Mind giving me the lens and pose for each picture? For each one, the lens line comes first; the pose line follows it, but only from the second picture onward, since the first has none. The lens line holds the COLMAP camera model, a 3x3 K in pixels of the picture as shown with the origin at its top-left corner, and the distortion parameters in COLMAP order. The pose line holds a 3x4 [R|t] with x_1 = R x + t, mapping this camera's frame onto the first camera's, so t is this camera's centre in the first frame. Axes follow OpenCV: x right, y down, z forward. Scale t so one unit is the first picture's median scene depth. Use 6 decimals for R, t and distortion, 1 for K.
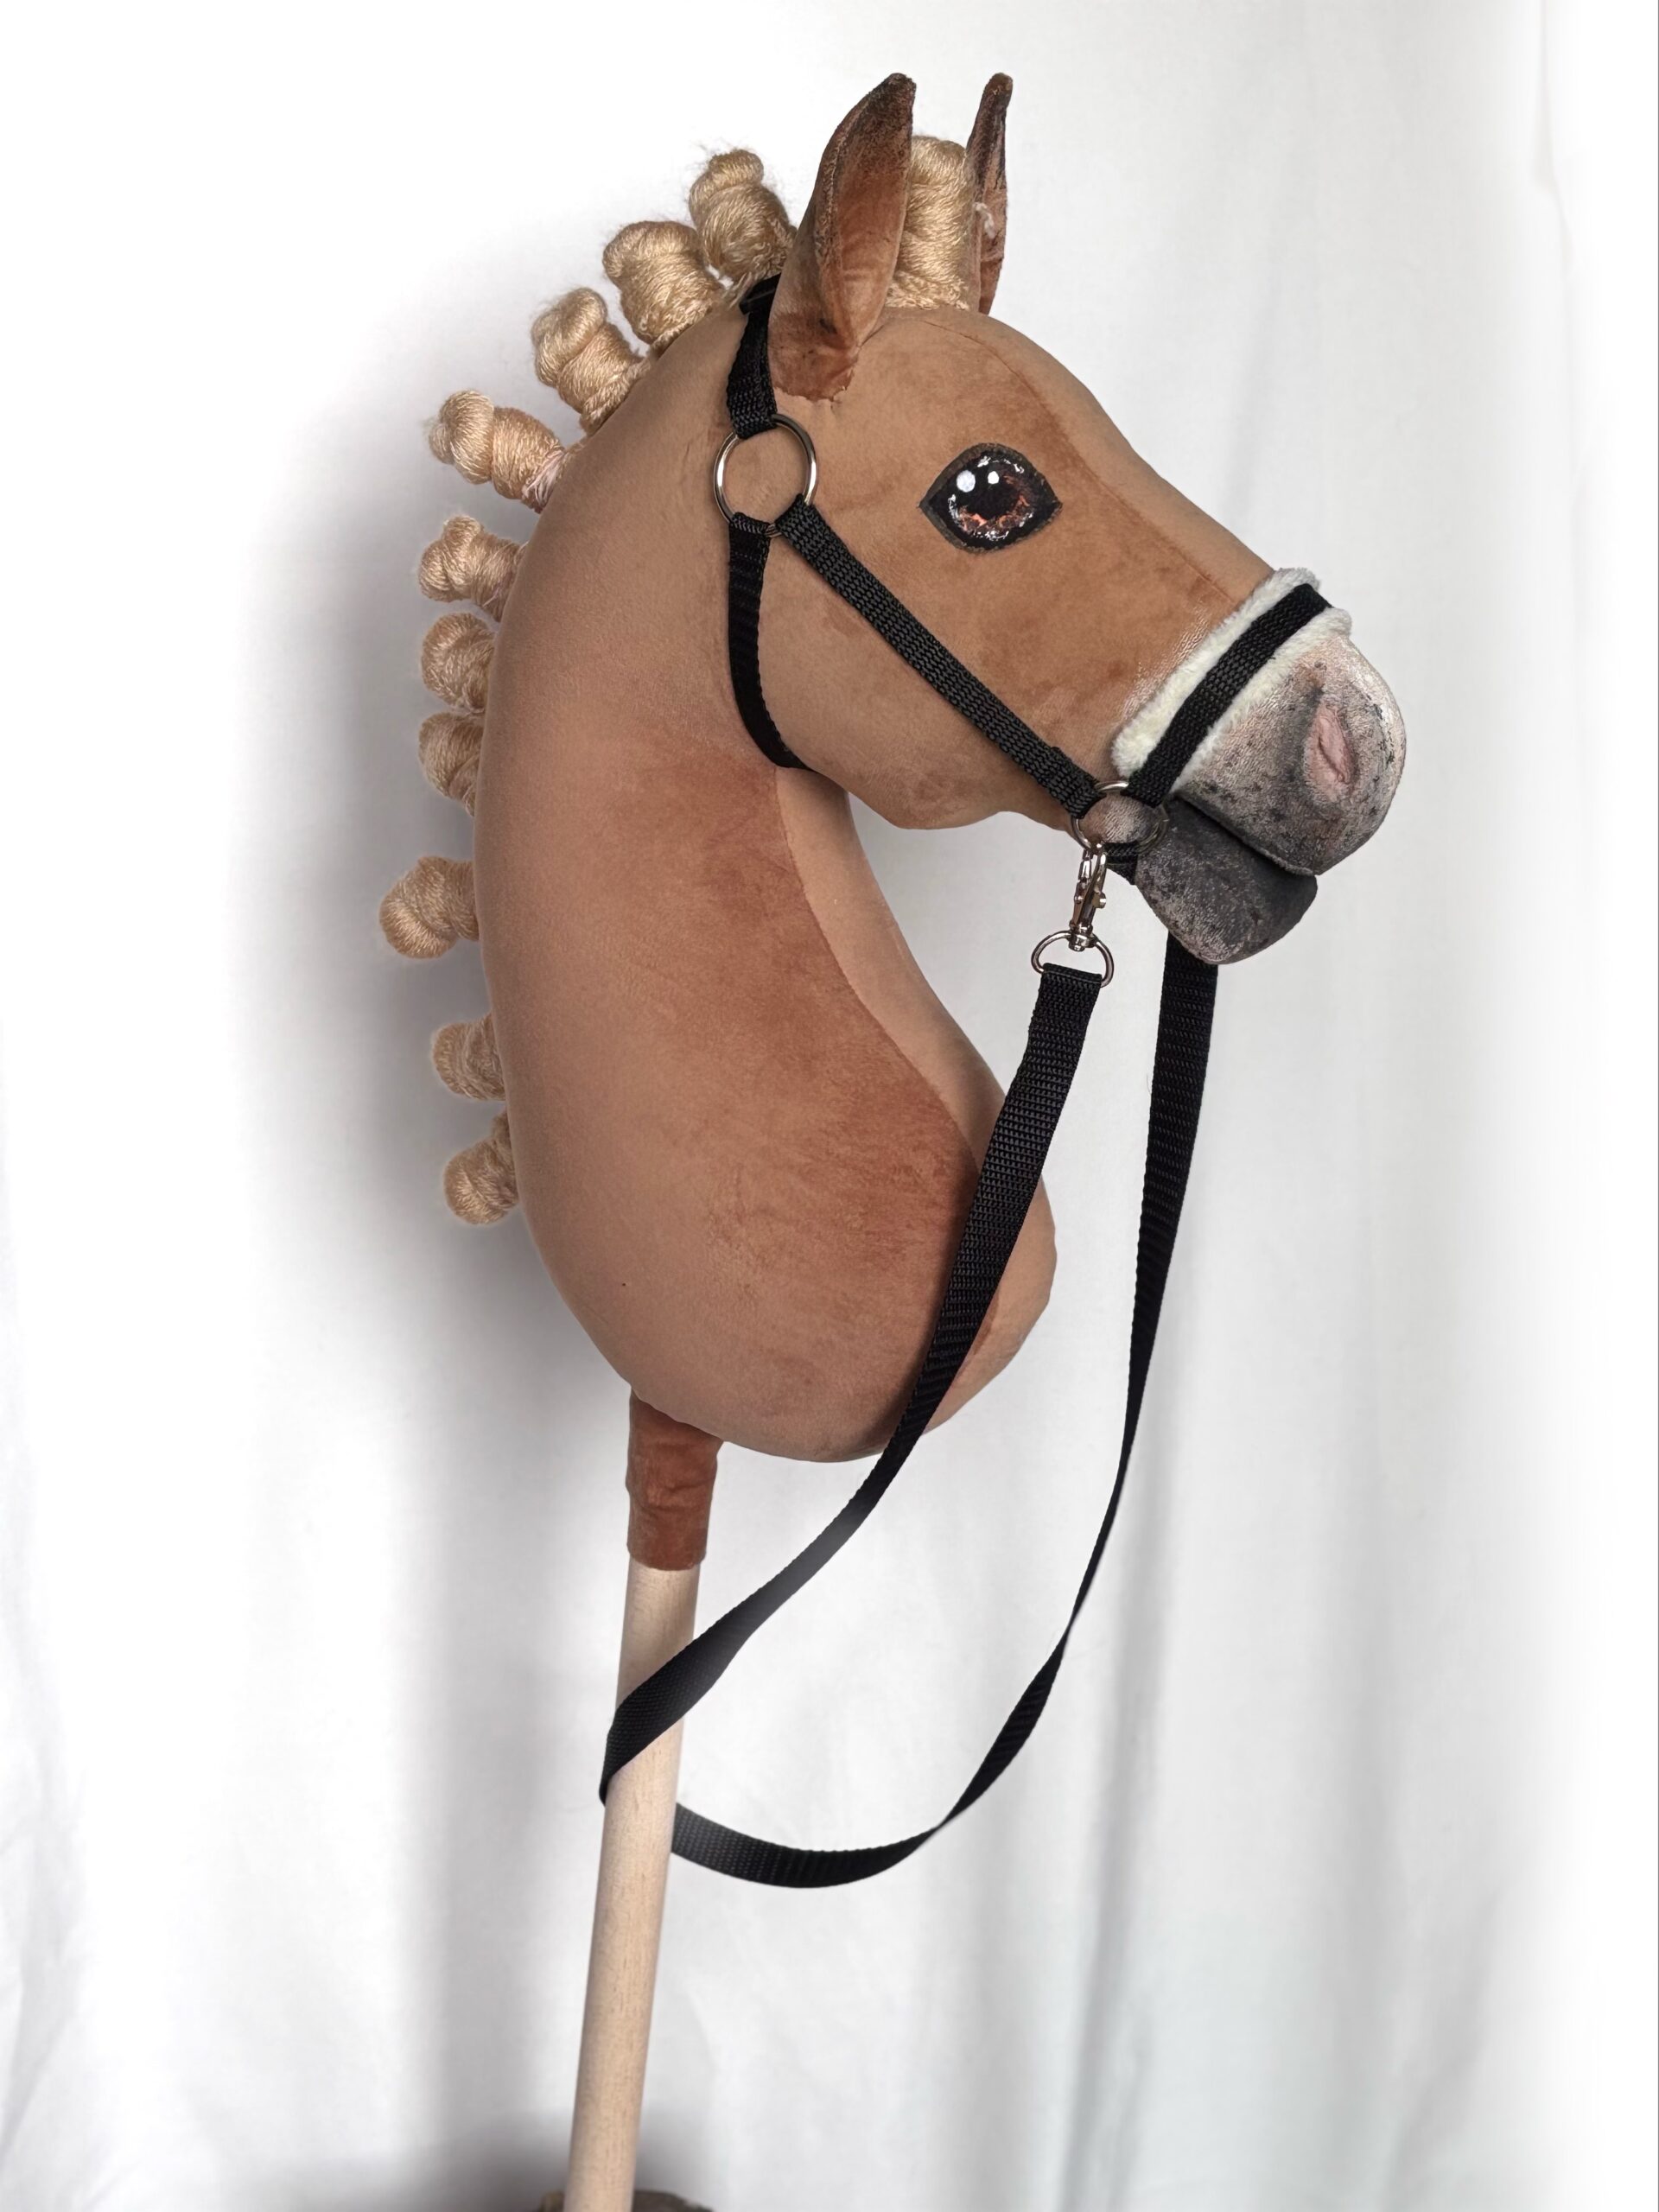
lens RADIAL K [[3263.5, 0, 820.7], [0, 3263.5, 1102.0], [0, 0, 1]] dist [0.228714, 0.000000]
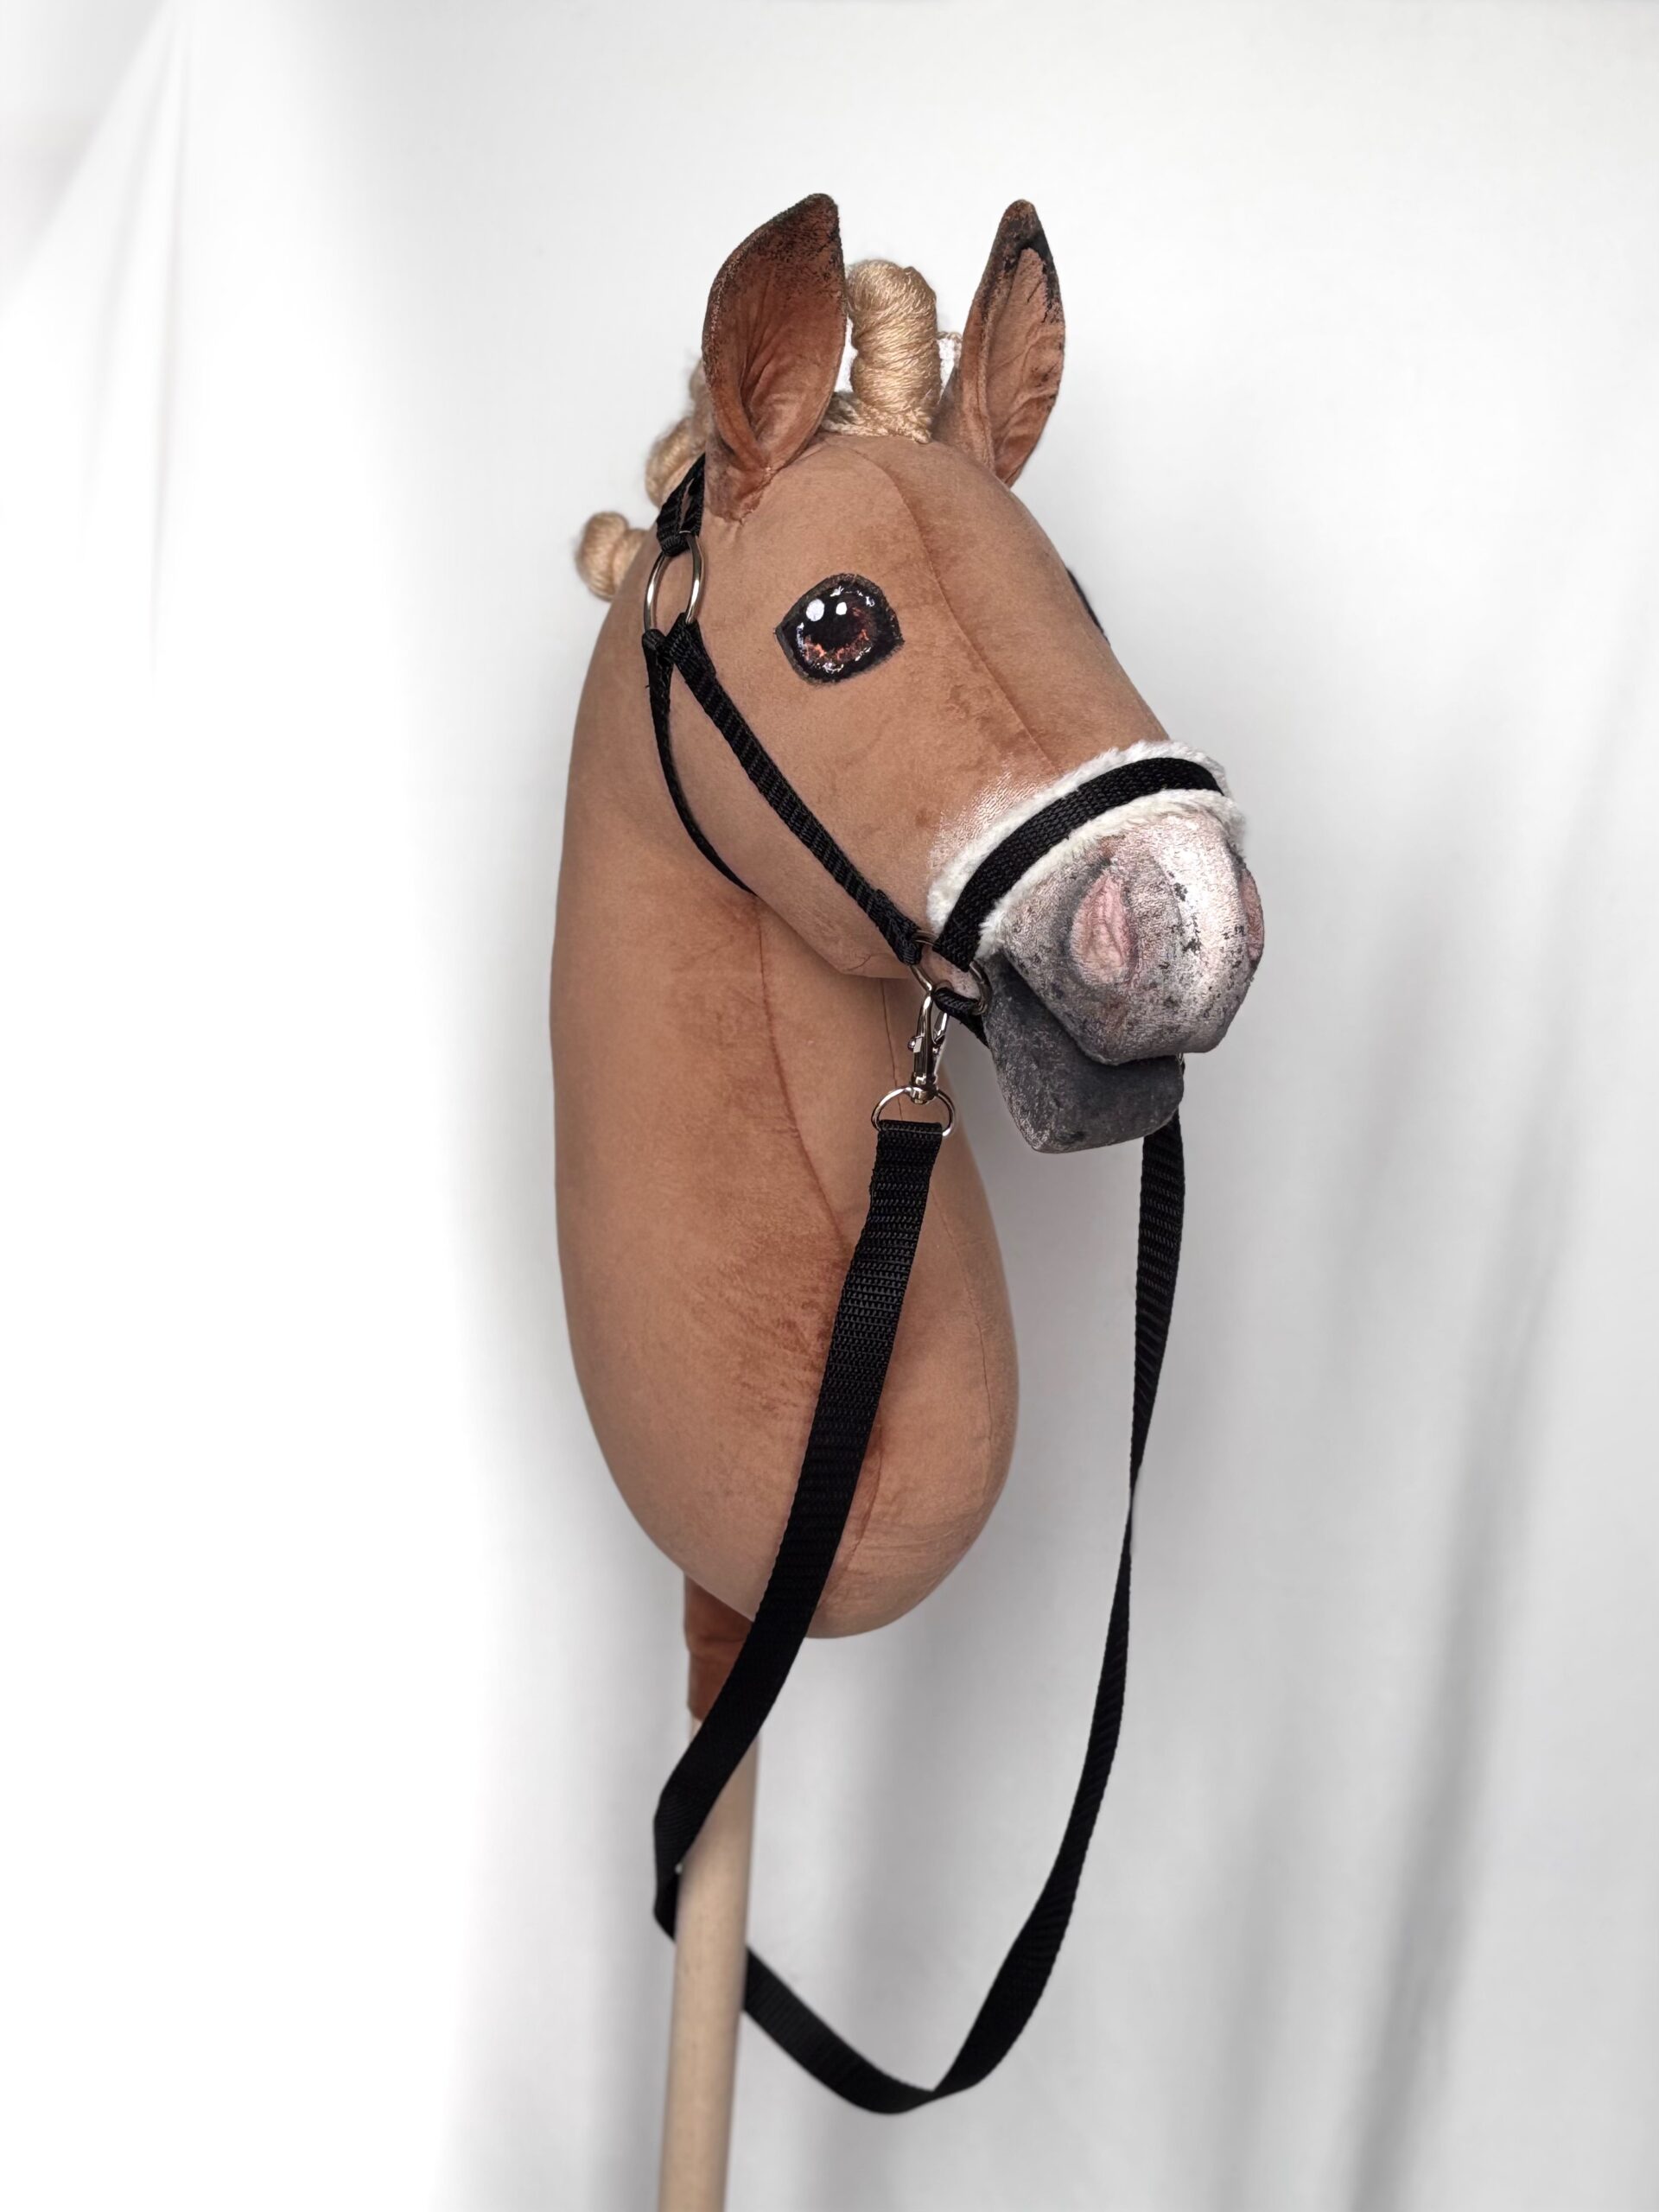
lens RADIAL K [[3263.5, 0, 834.2], [0, 3263.5, 1115.4], [0, 0, 1]] dist [0.228714, 0.000000]
pose [[0.856900, 0.134126, -0.497727, 0.520205], [-0.163341, 0.986450, -0.015386, -0.028277], [0.488919, 0.094483, 0.867197, 0.179655]]
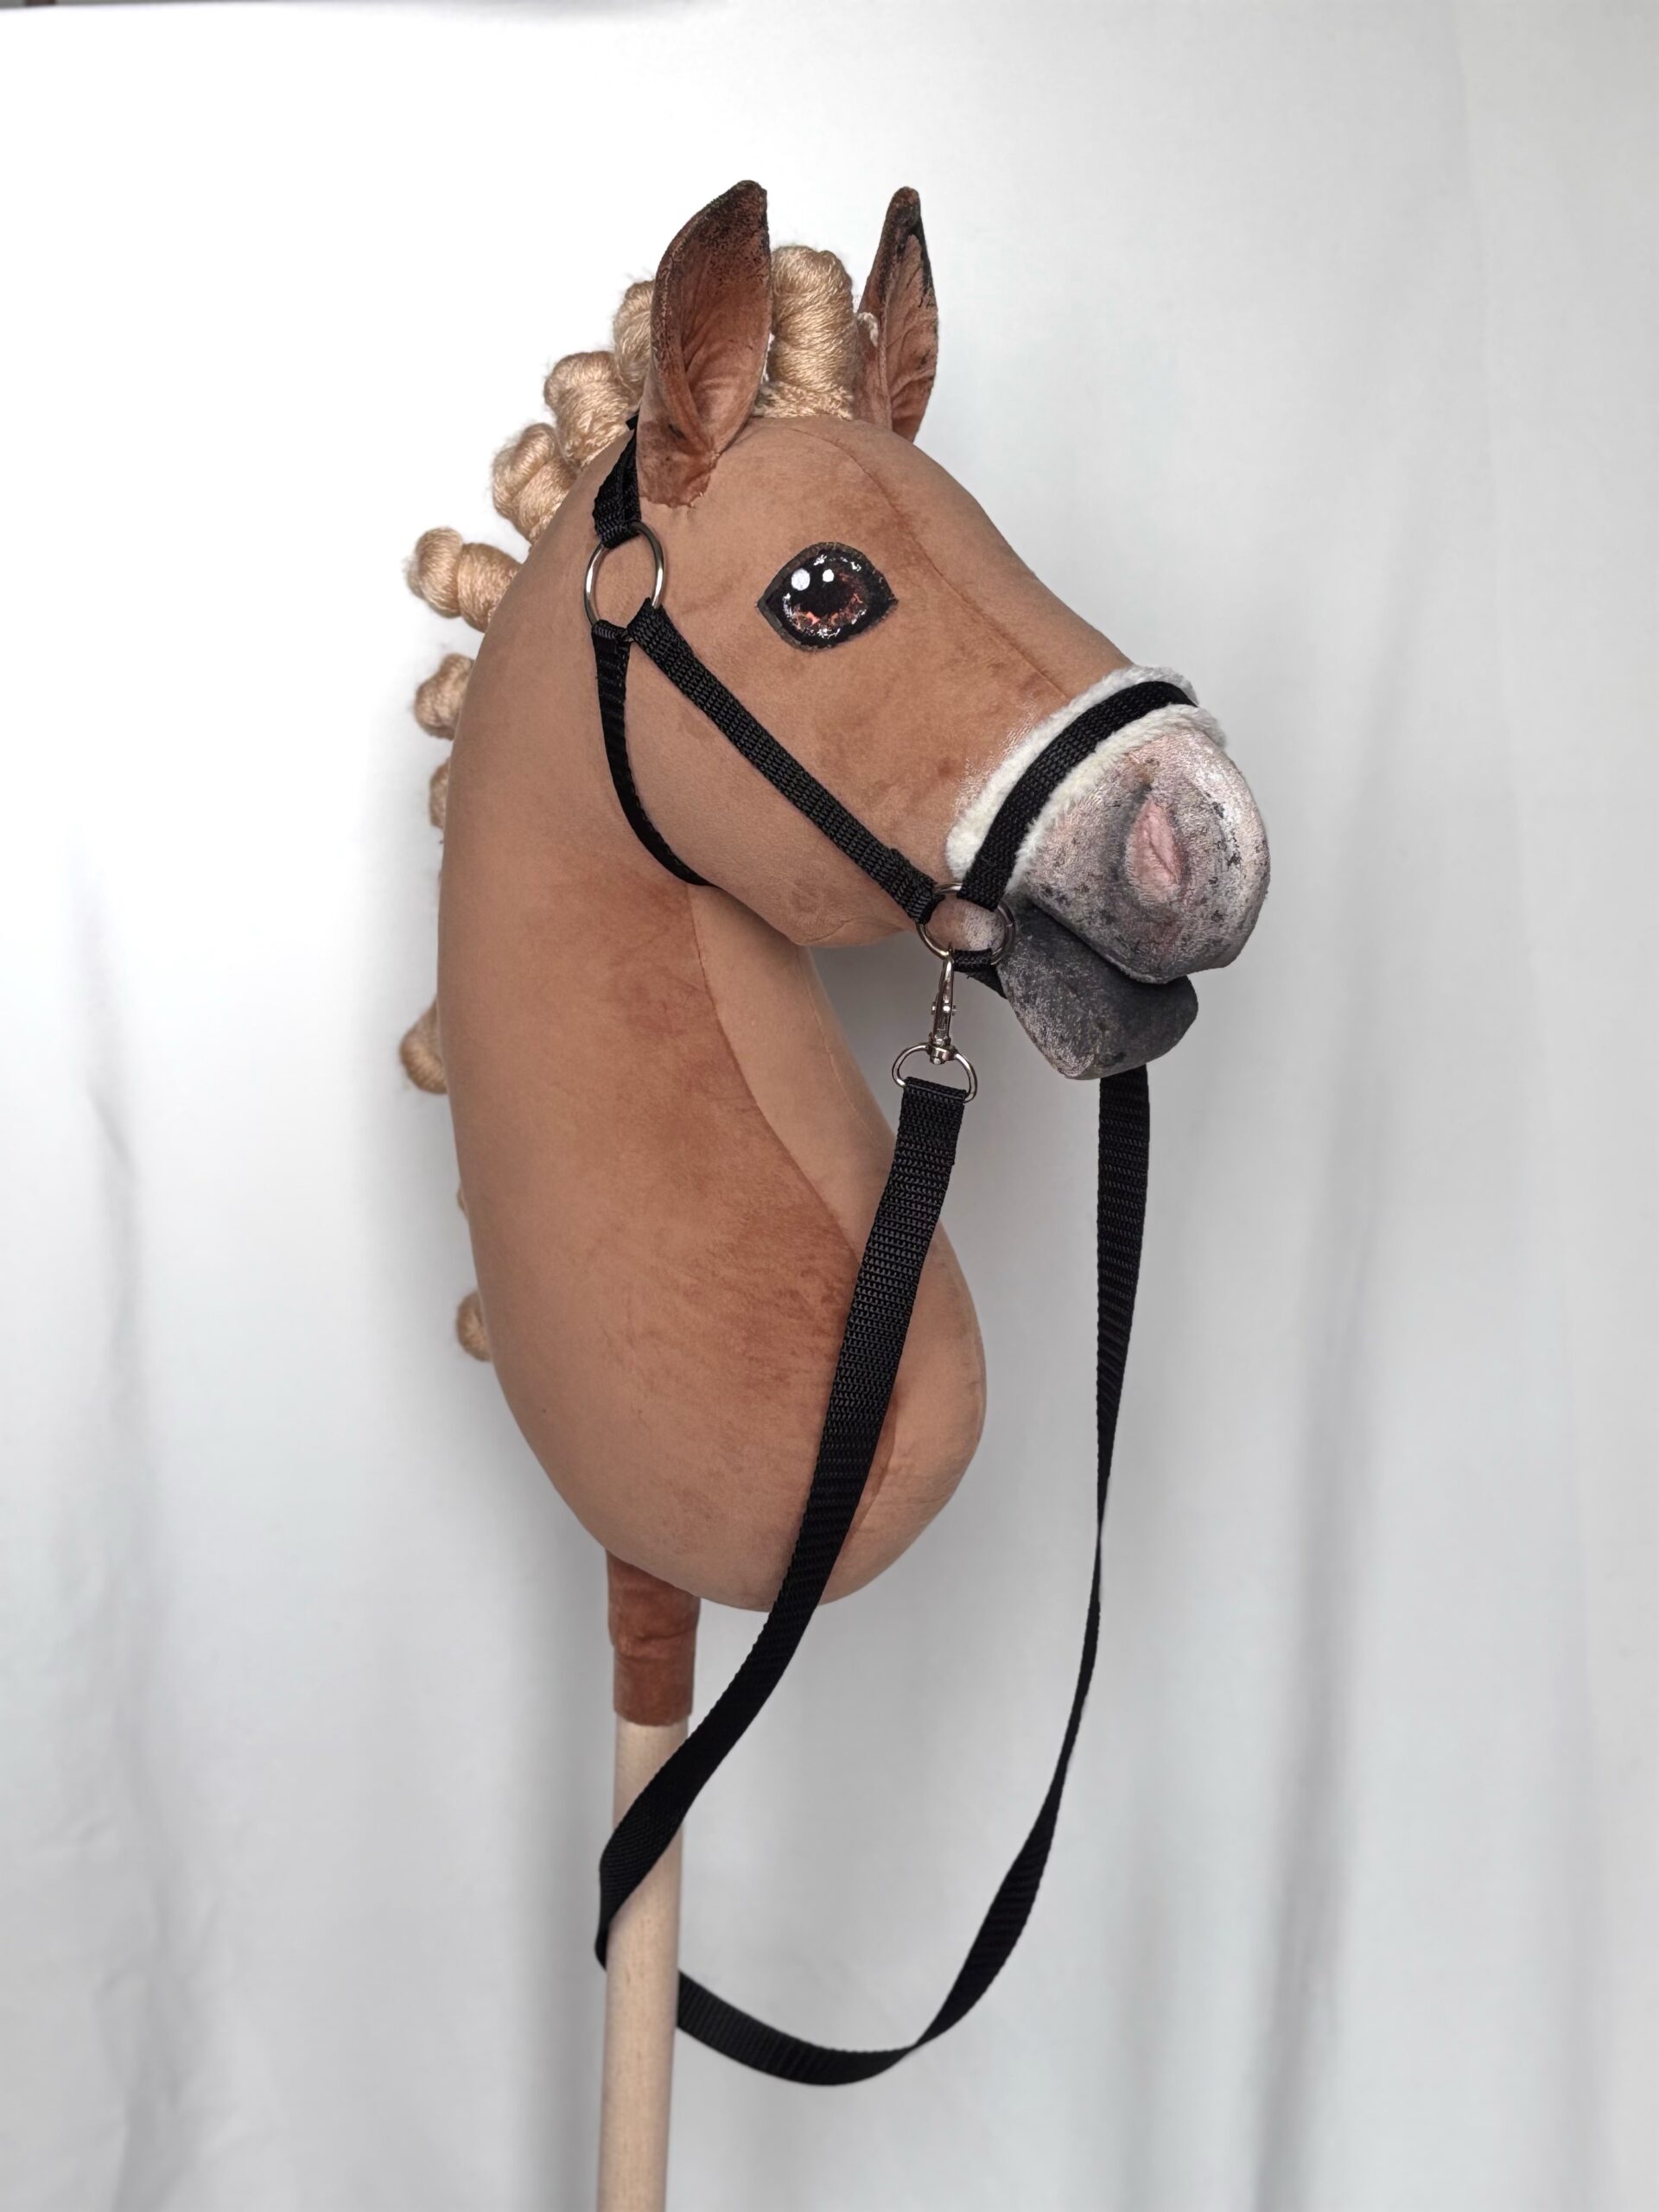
lens RADIAL K [[3263.5, 0, 829.0], [0, 3263.5, 1129.4], [0, 0, 1]] dist [0.228714, 0.000000]
pose [[0.967120, 0.016790, -0.253764, 0.290524], [-0.039087, 0.995776, -0.083078, 0.053569], [0.251298, 0.090265, 0.963692, 0.068913]]
